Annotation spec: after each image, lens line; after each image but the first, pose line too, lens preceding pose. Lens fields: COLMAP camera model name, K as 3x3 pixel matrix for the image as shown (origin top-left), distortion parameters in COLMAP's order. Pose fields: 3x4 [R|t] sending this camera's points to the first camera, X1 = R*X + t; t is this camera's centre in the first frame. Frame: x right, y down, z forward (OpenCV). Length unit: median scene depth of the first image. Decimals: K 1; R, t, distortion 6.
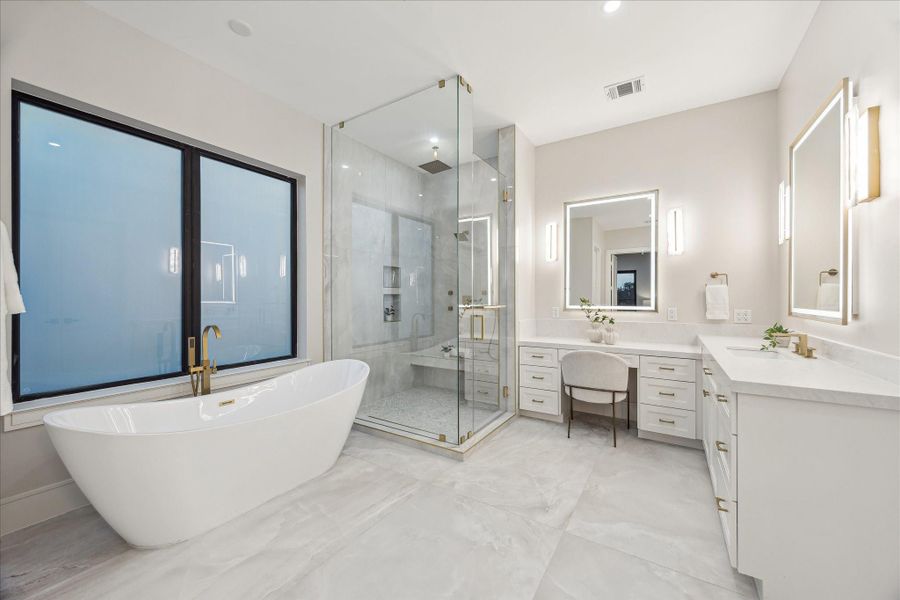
lens RADIAL K [[349.7, 0, 451.8], [0, 349.7, 291.7], [0, 0, 1]] dist [-0.001504, -0.000336]
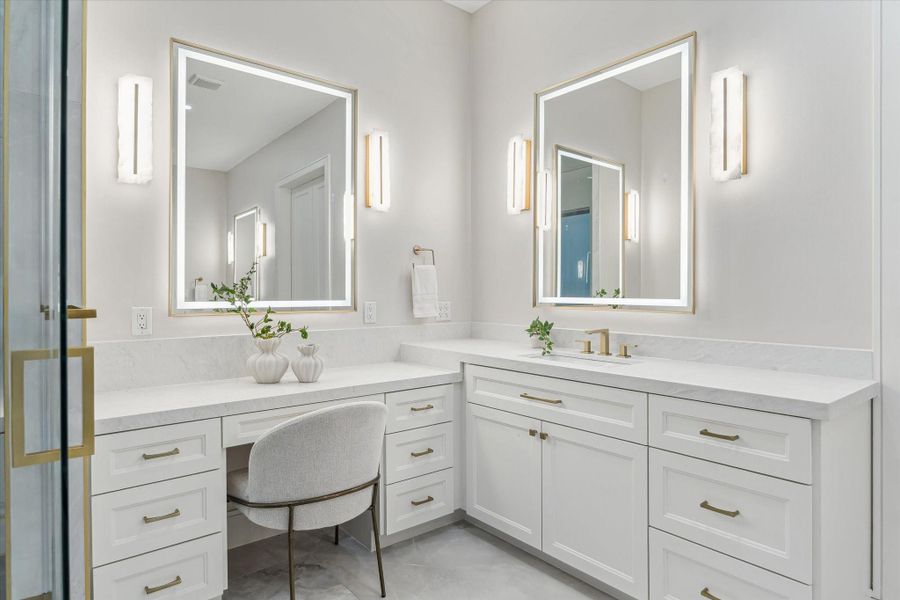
lens RADIAL K [[515.3, 0, 449.1], [0, 515.3, 290.4], [0, 0, 1]] dist [-0.003677, -0.000755]
pose [[0.323109, -0.001370, 0.946361, -0.140019], [-0.016070, 0.999847, 0.006934, 0.019675], [-0.946225, -0.017449, 0.323038, 0.596904]]
